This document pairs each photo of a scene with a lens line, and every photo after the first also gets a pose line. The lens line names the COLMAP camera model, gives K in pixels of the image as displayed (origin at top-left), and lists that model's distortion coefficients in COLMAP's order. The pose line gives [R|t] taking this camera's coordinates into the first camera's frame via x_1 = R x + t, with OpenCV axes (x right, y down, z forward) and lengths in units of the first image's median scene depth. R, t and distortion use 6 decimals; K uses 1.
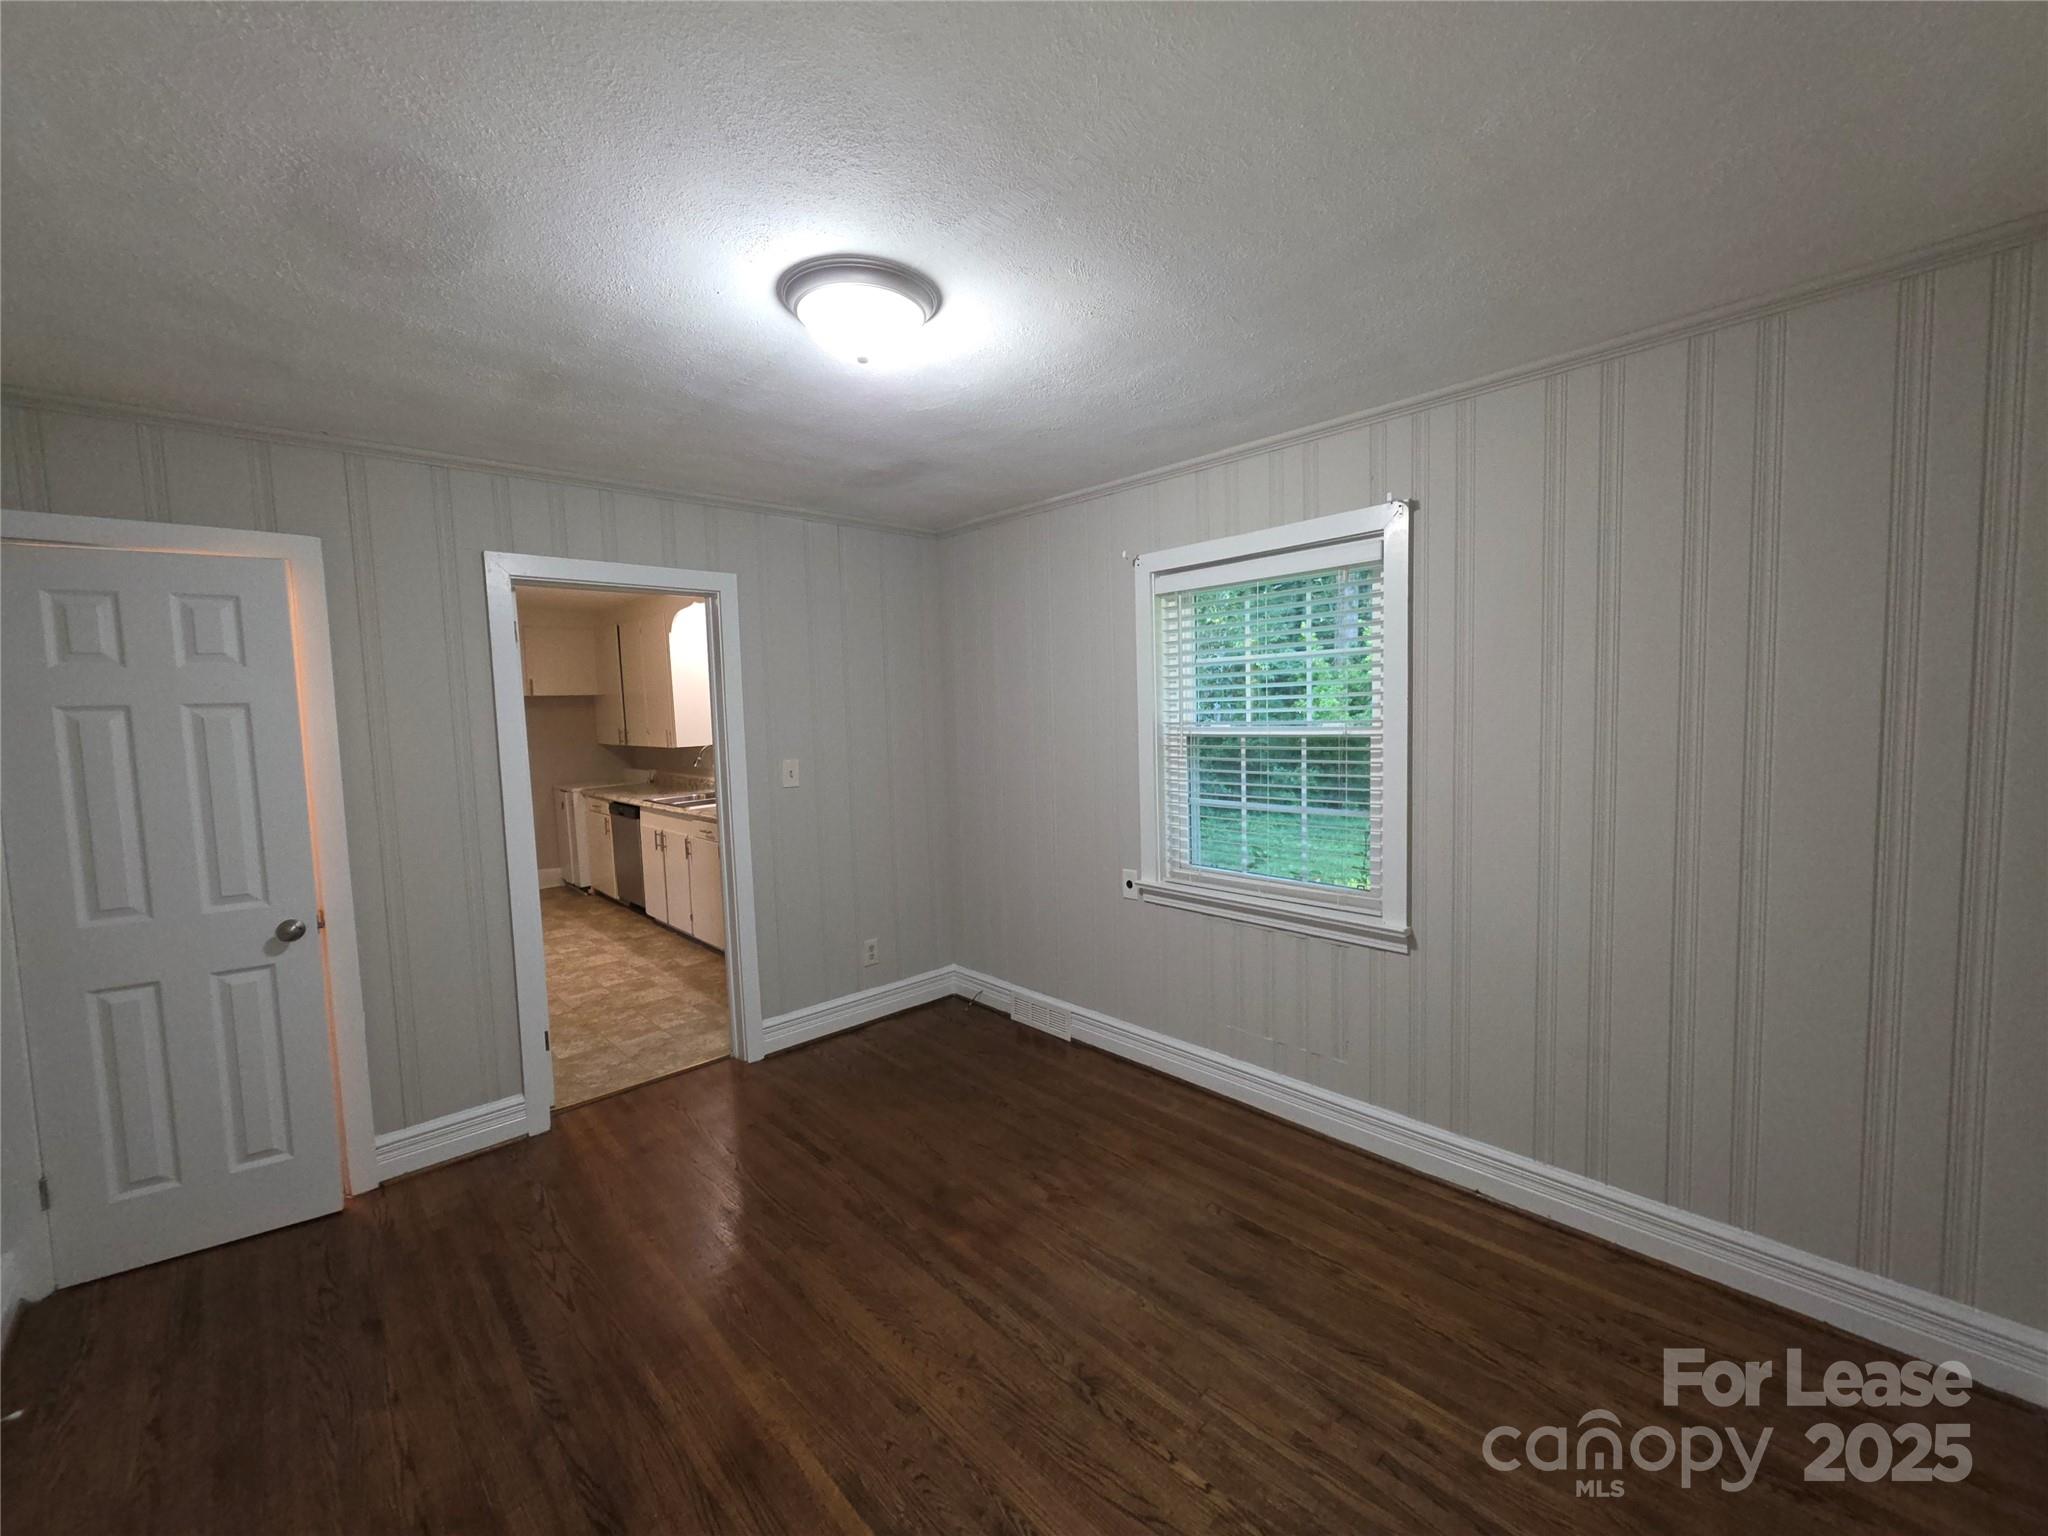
lens RADIAL K [[820.7, 0, 1024.0], [0, 820.7, 768.0], [0, 0, 1]] dist [-0.000368, -0.000402]
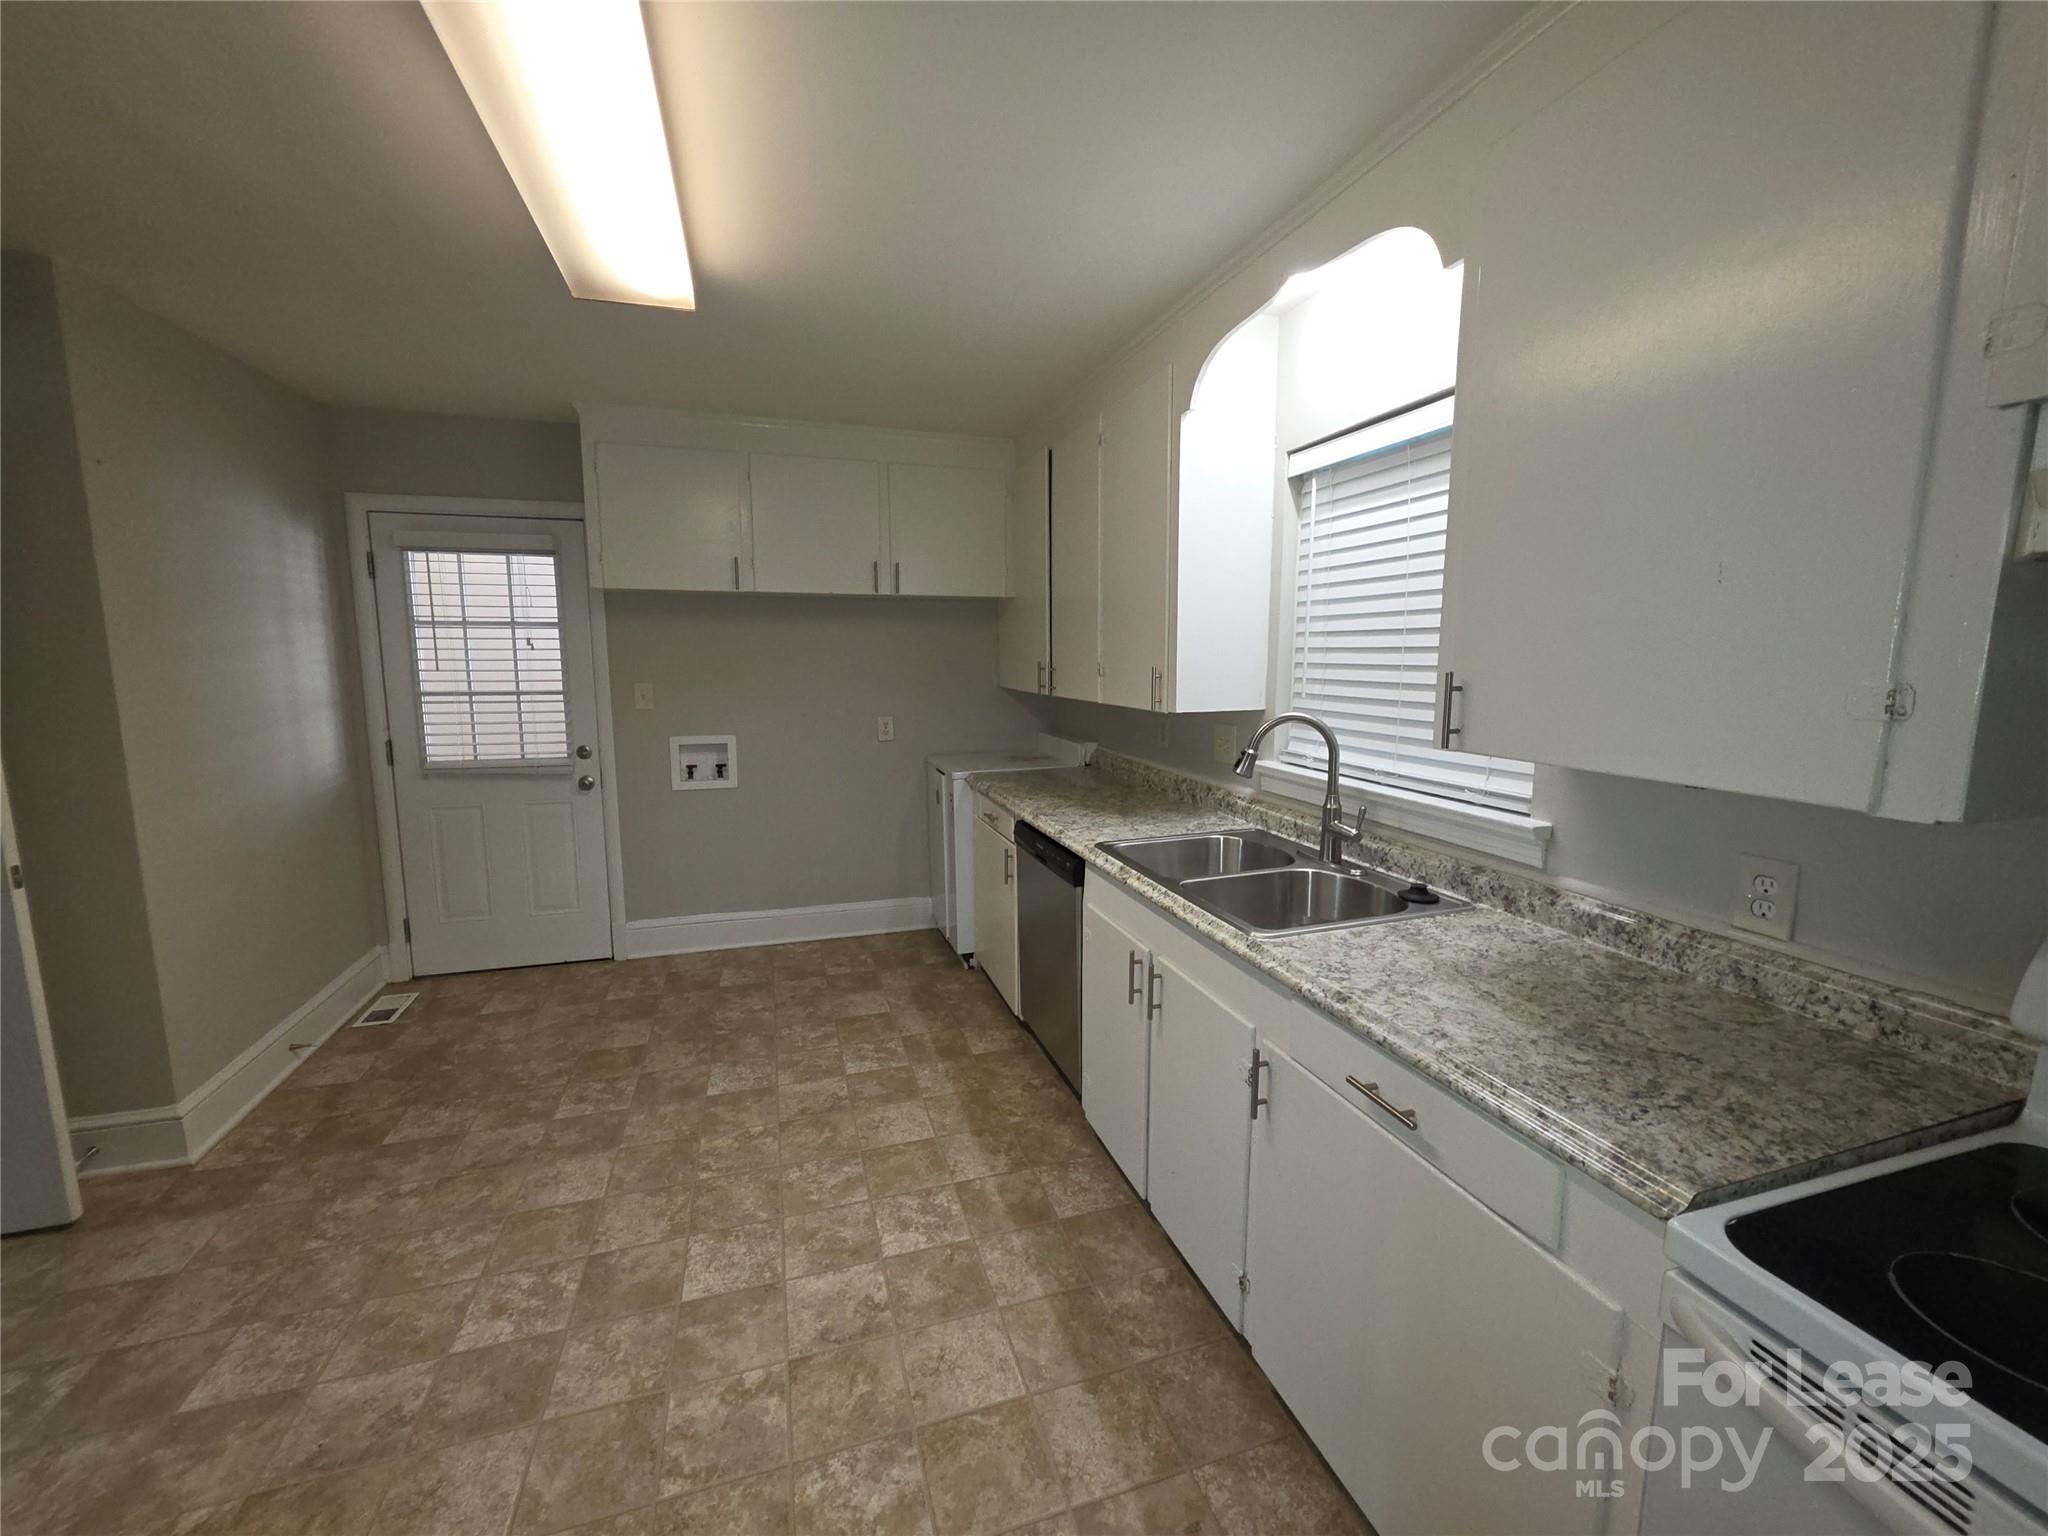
lens RADIAL K [[820.7, 0, 1024.0], [0, 820.7, 768.0], [0, 0, 1]] dist [-0.000368, -0.000402]
pose [[0.900755, 0.089399, -0.425028, -0.347695], [-0.056278, 0.994361, 0.089884, -0.033223], [0.430667, -0.057043, 0.900706, 0.664088]]
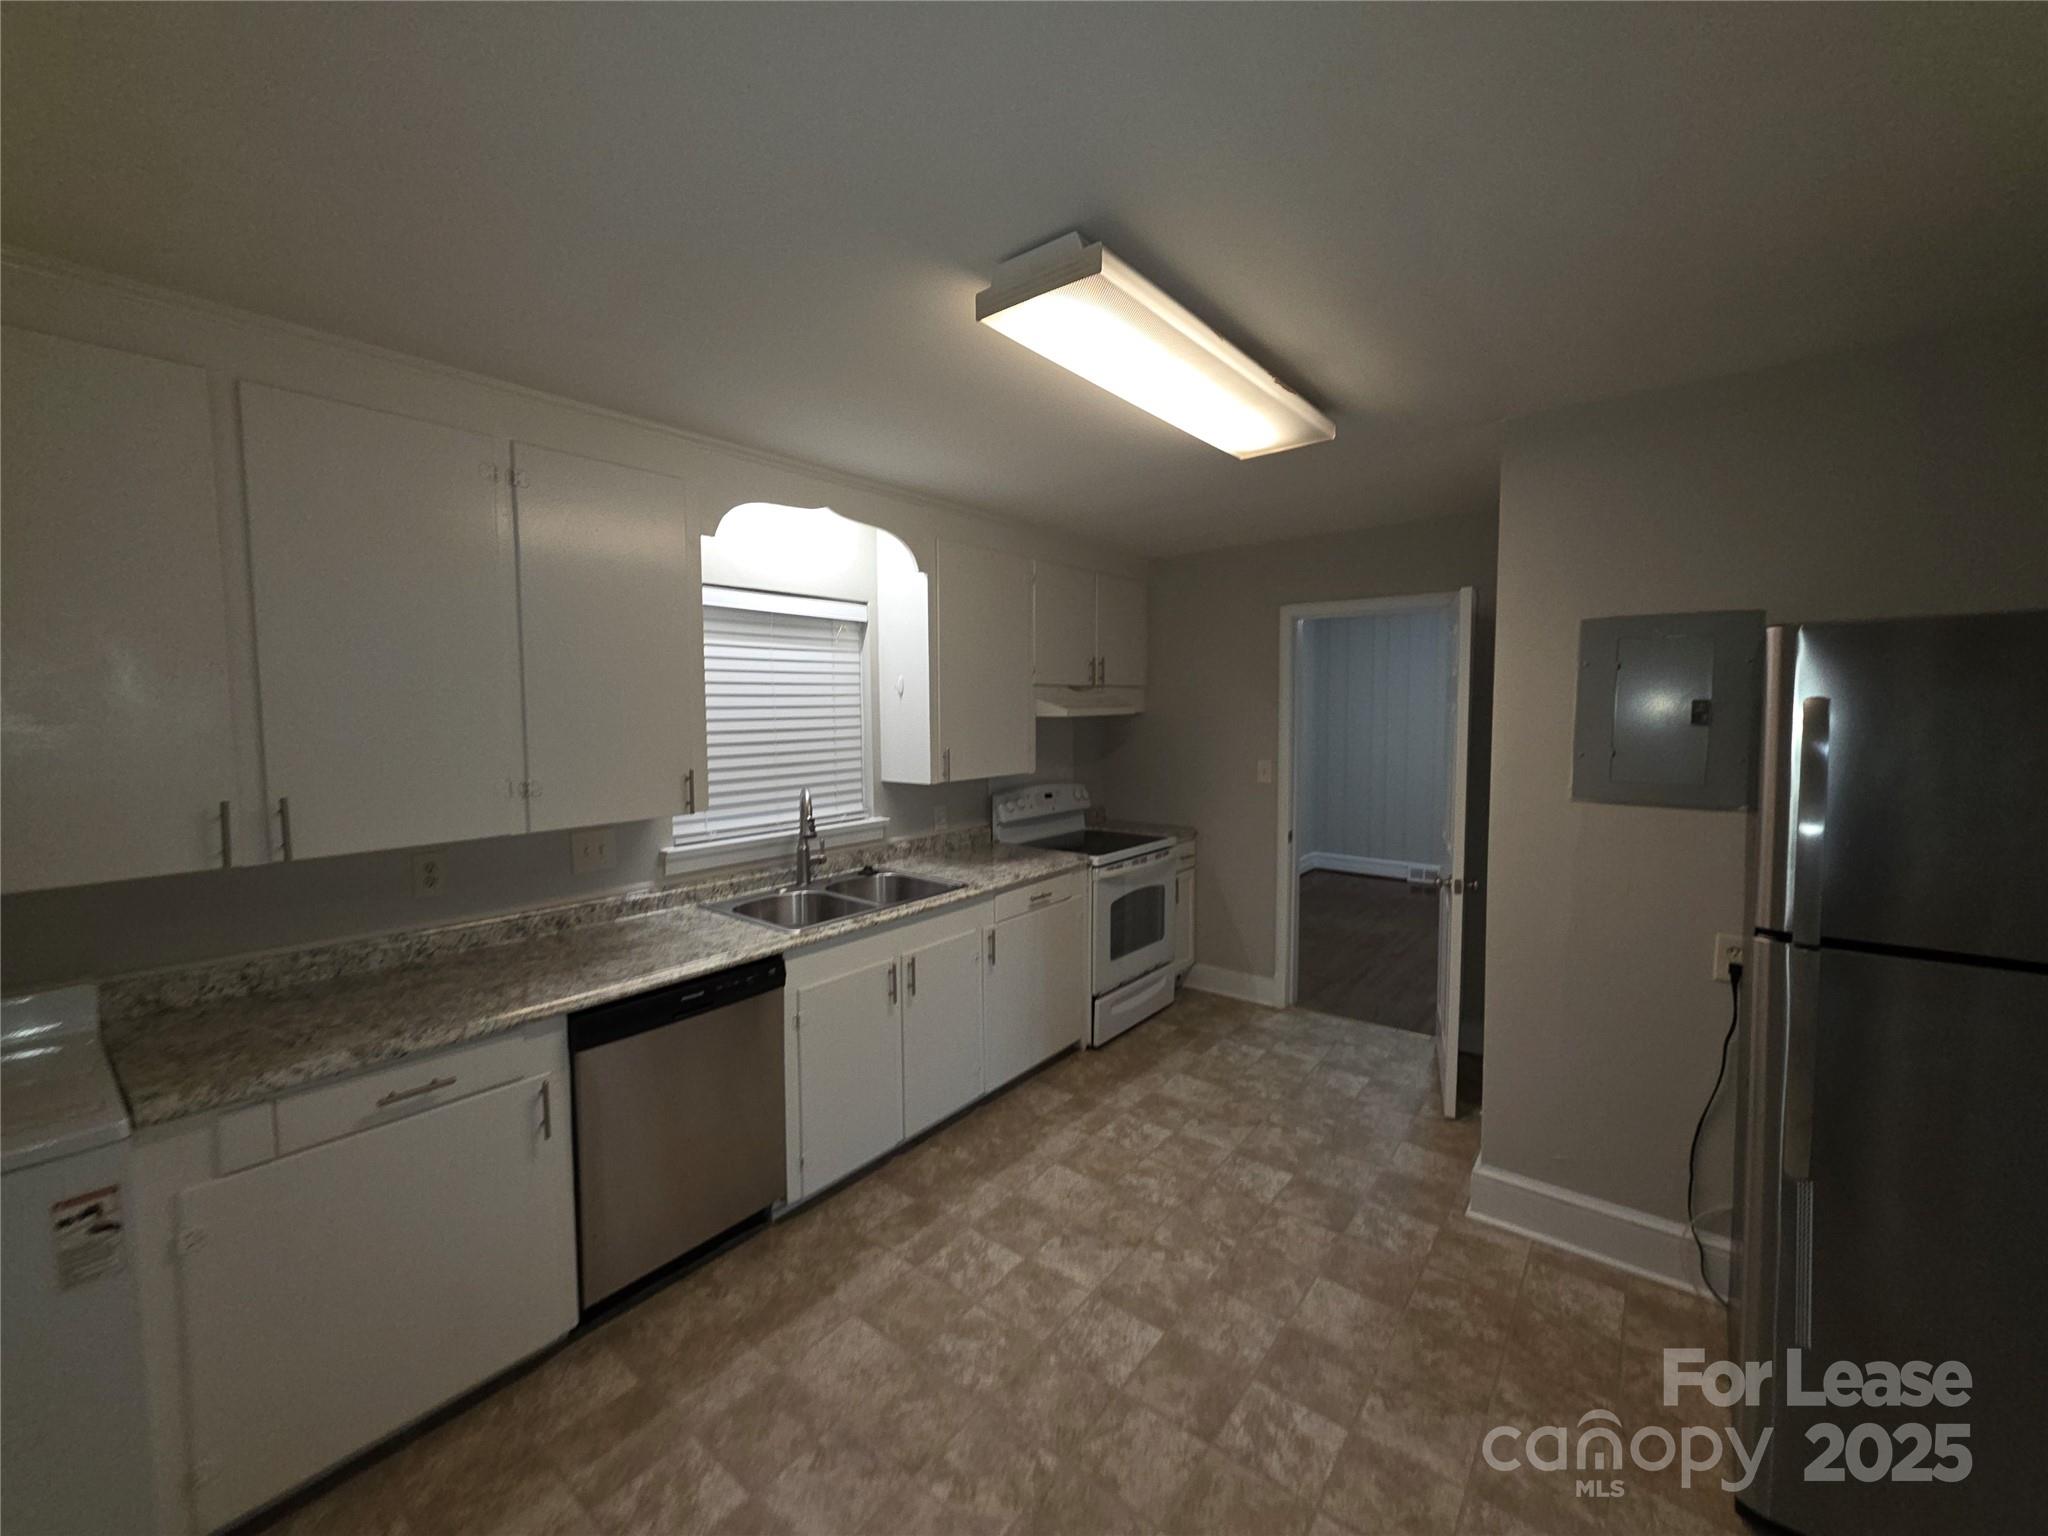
lens RADIAL K [[816.7, 0, 1021.5], [0, 816.7, 763.2], [0, 0, 1]] dist [0.001626, -0.000298]
pose [[-0.145178, -0.040040, 0.988595, -0.944113], [0.081454, 0.995305, 0.052274, -0.064305], [-0.986047, 0.088114, -0.141235, 0.986175]]
